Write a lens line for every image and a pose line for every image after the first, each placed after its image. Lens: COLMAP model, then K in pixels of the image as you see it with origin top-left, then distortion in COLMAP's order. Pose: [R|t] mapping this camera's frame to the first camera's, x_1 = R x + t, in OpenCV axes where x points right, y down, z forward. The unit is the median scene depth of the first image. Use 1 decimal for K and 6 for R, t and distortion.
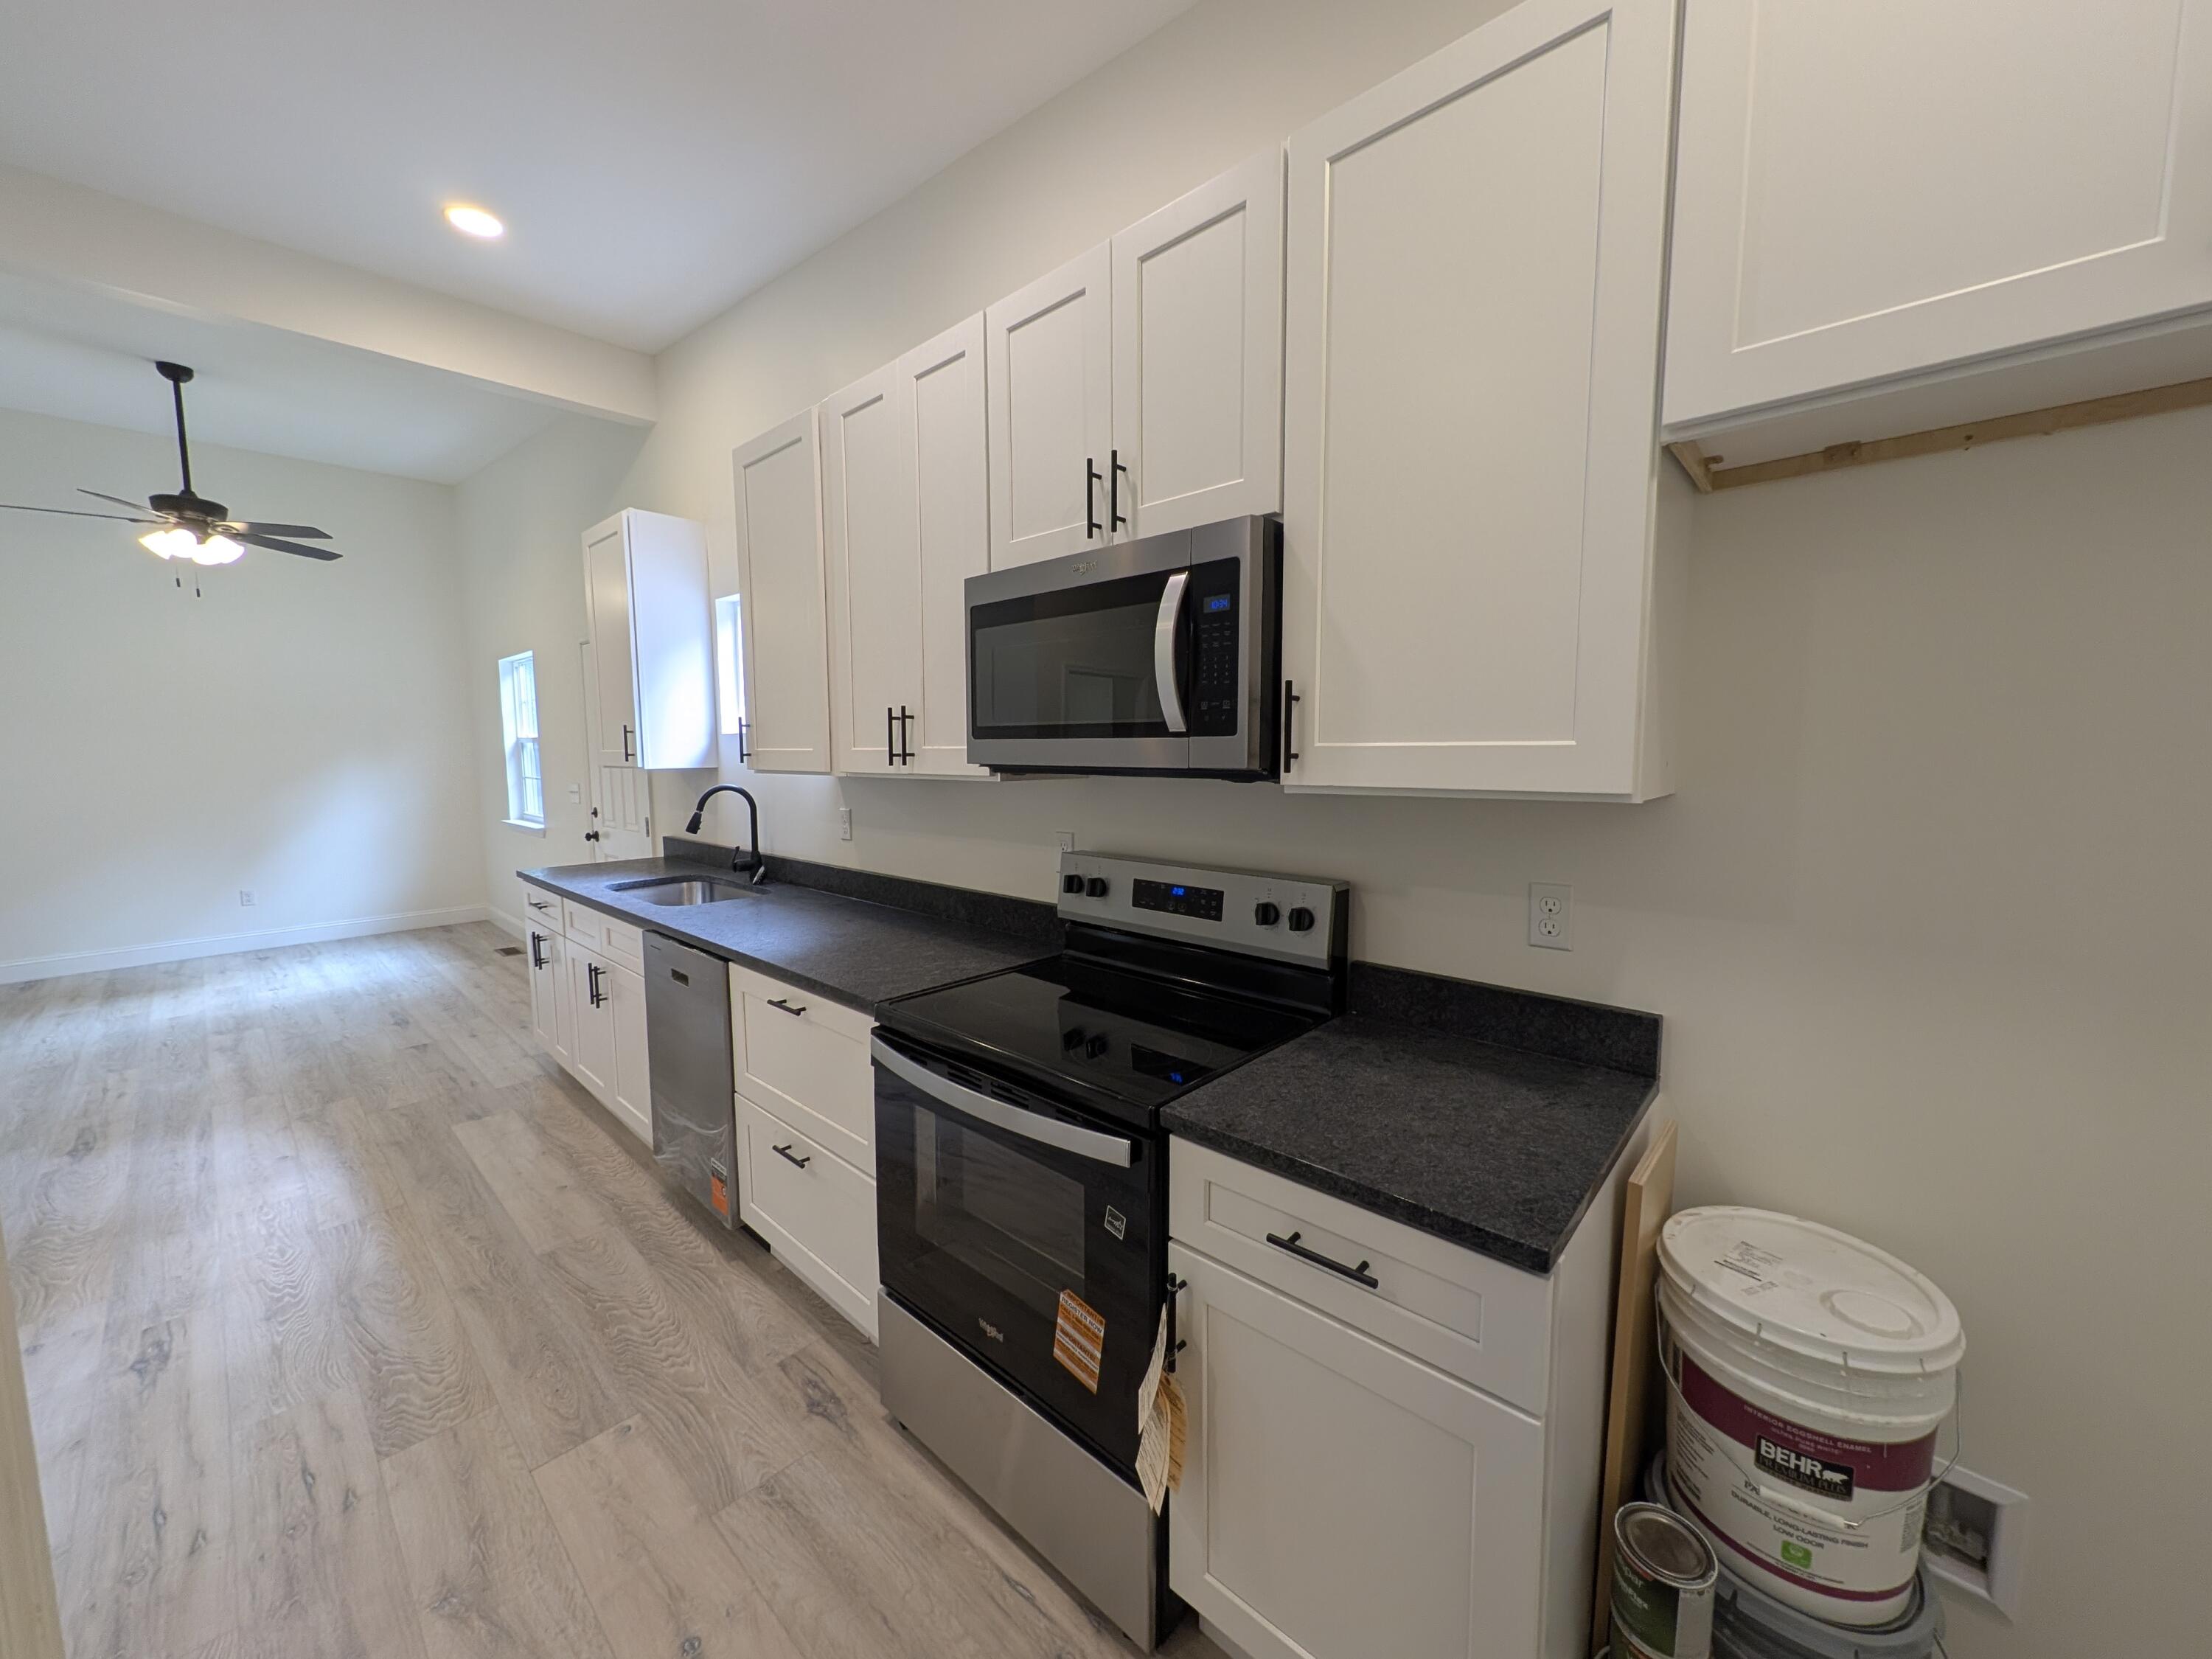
lens RADIAL K [[835.7, 0, 1110.4], [0, 835.7, 826.5], [0, 0, 1]] dist [0.006647, -0.001513]
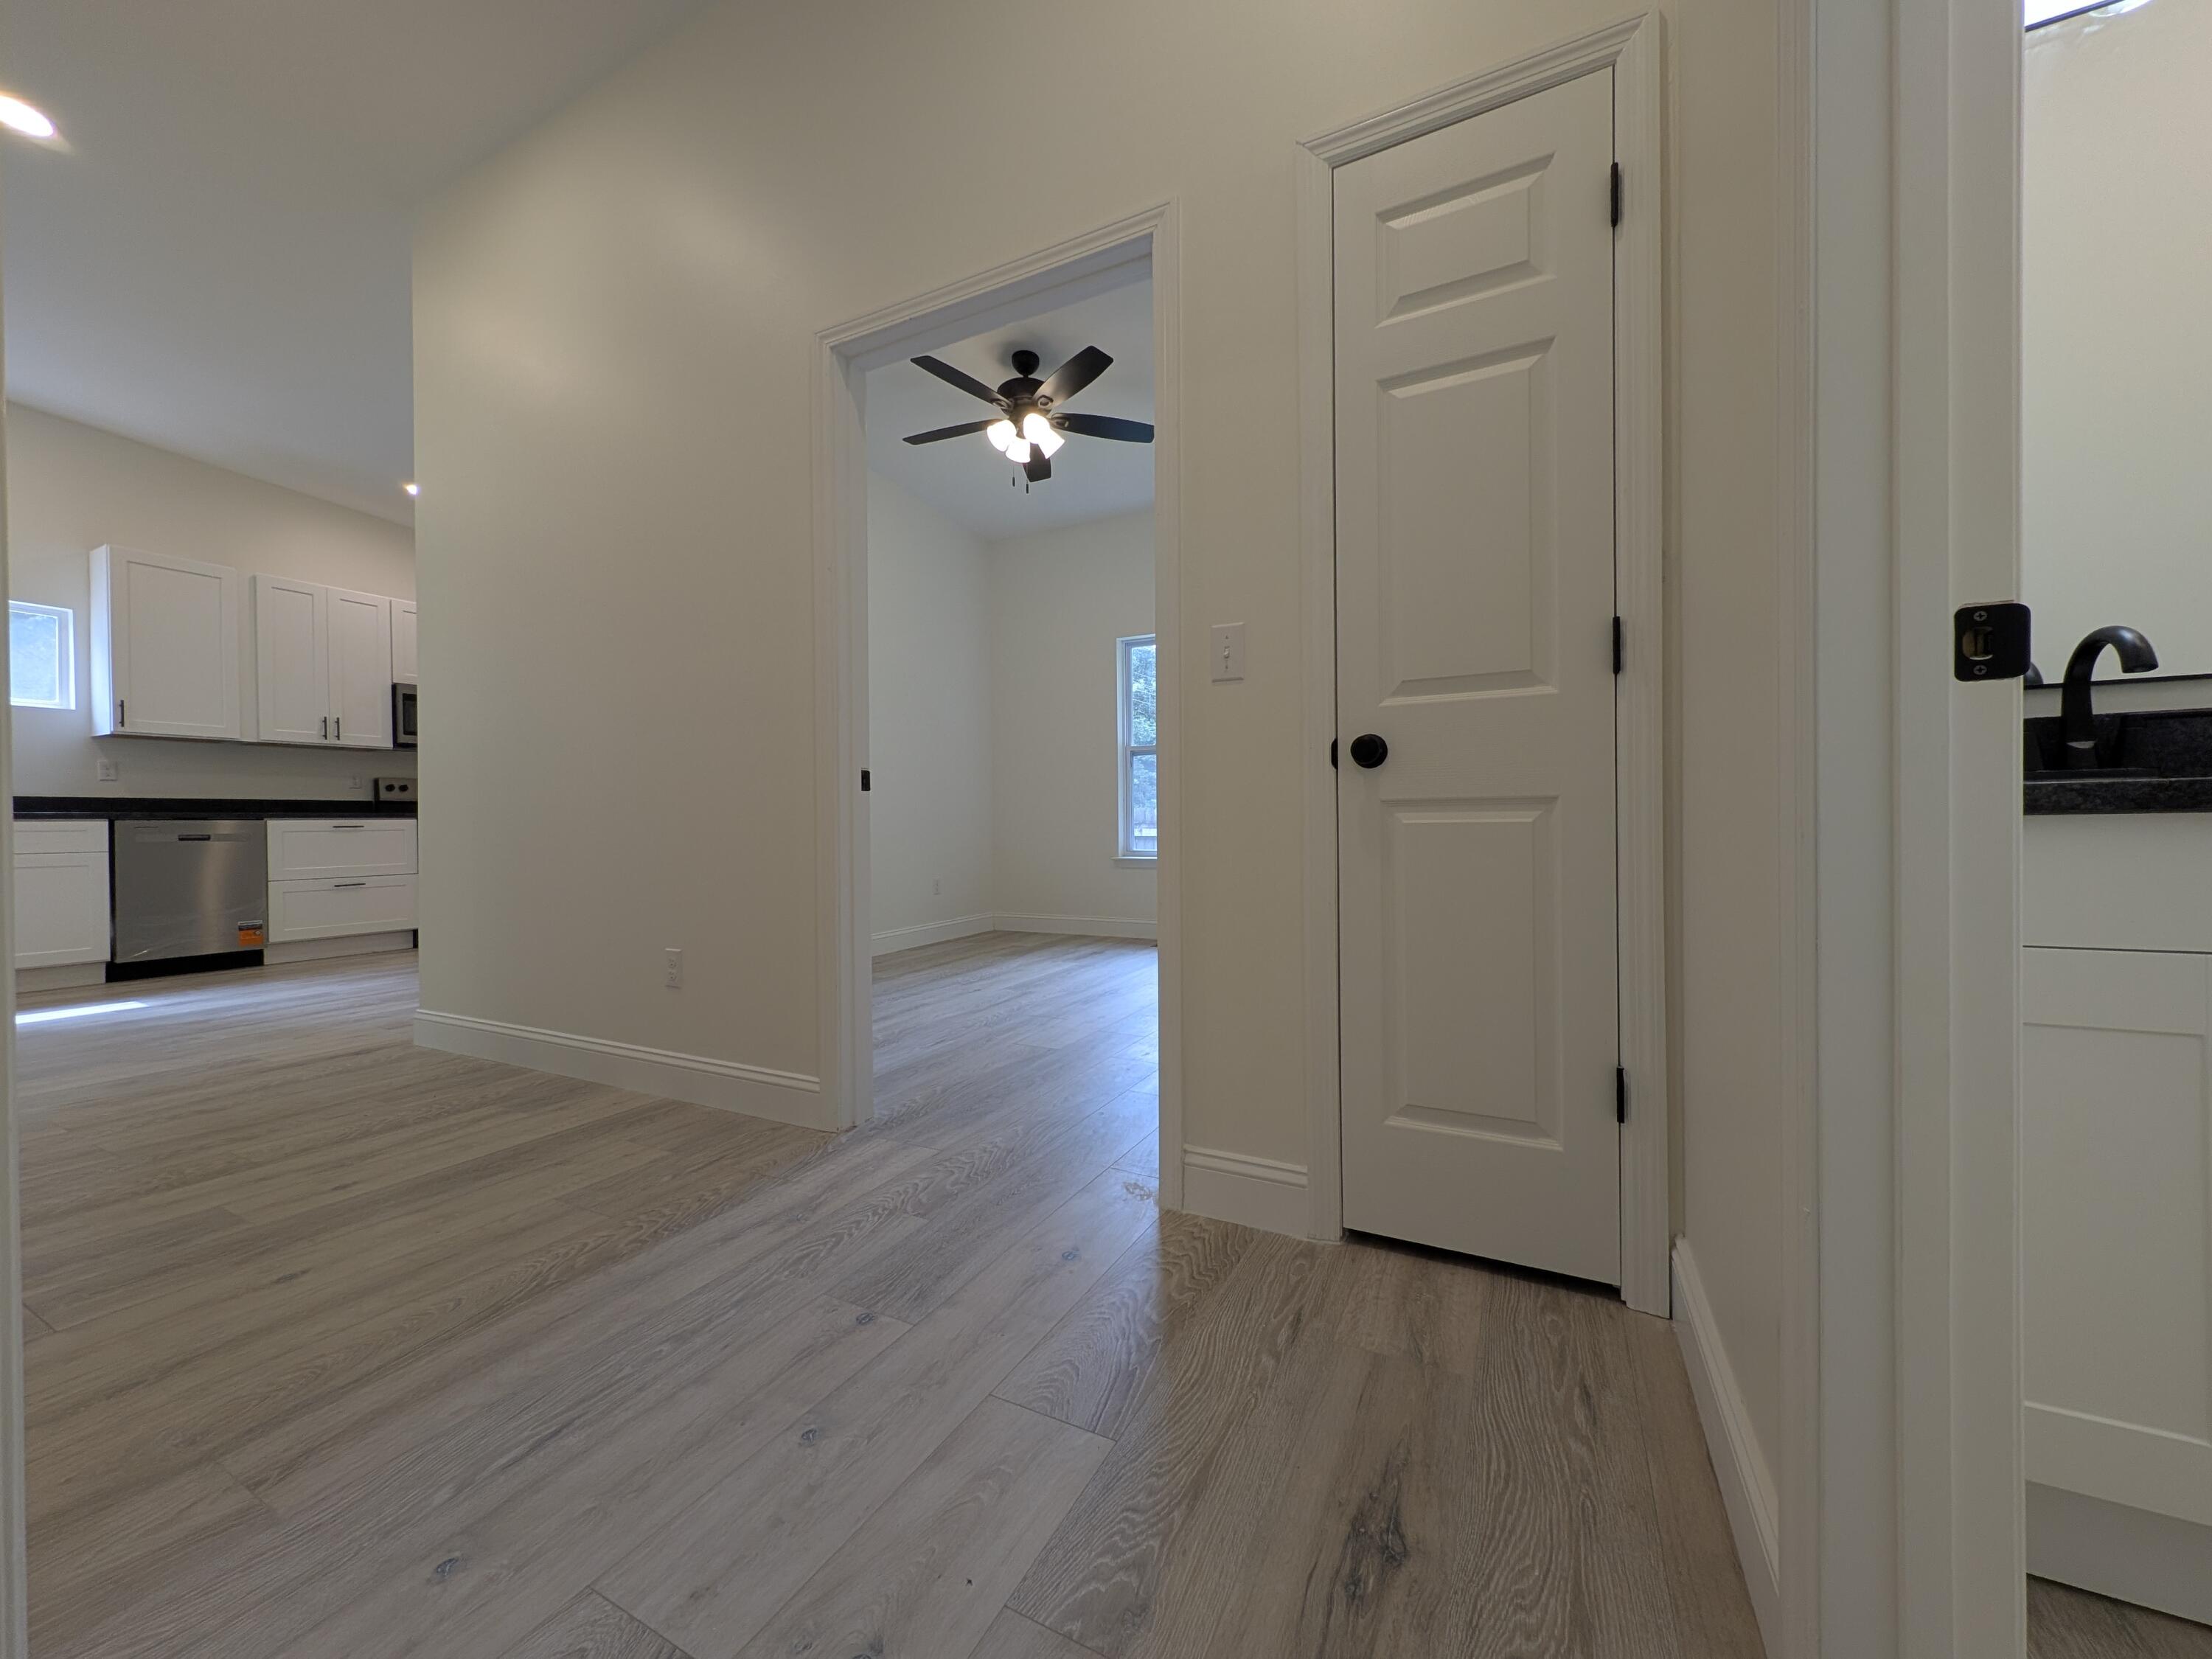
lens RADIAL K [[835.7, 0, 1115.6], [0, 835.7, 825.3], [0, 0, 1]] dist [0.006647, -0.001513]
pose [[-0.266133, 0.005568, 0.963920, -2.377923], [0.108000, 0.993859, 0.024077, 0.270902], [-0.957867, 0.110511, -0.265100, -0.414086]]
